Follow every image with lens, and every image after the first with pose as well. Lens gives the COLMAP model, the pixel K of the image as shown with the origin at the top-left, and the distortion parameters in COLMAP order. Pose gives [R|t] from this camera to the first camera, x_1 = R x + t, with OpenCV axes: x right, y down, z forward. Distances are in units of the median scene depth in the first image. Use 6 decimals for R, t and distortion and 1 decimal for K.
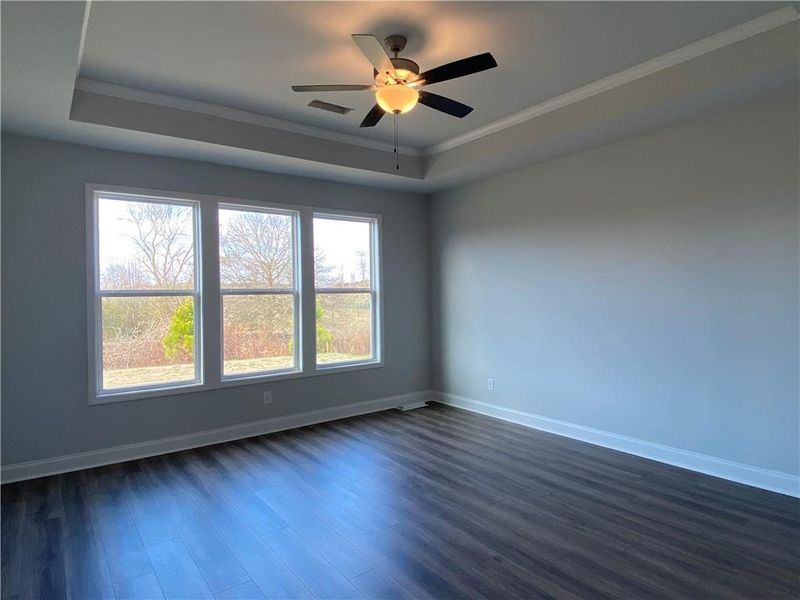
lens RADIAL K [[453.6, 0, 400.0], [0, 453.6, 300.0], [0, 0, 1]] dist [-0.069389, 0.000006]
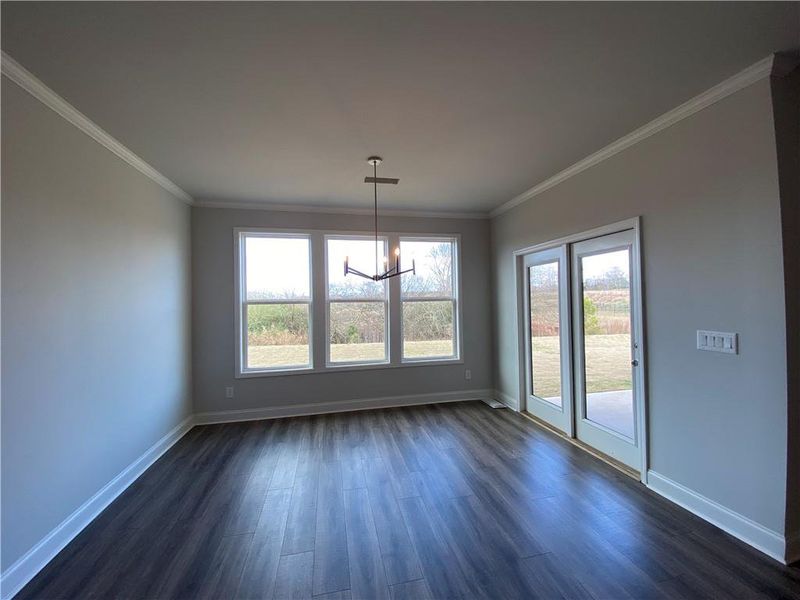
lens RADIAL K [[333.8, 0, 400.0], [0, 333.8, 300.0], [0, 0, 1]] dist [0.000222, -0.000011]
pose [[0.906432, -0.005328, -0.422317, 0.207017], [-0.000369, 0.999910, -0.013406, -0.005942], [0.422351, 0.012308, 0.906349, 0.166537]]
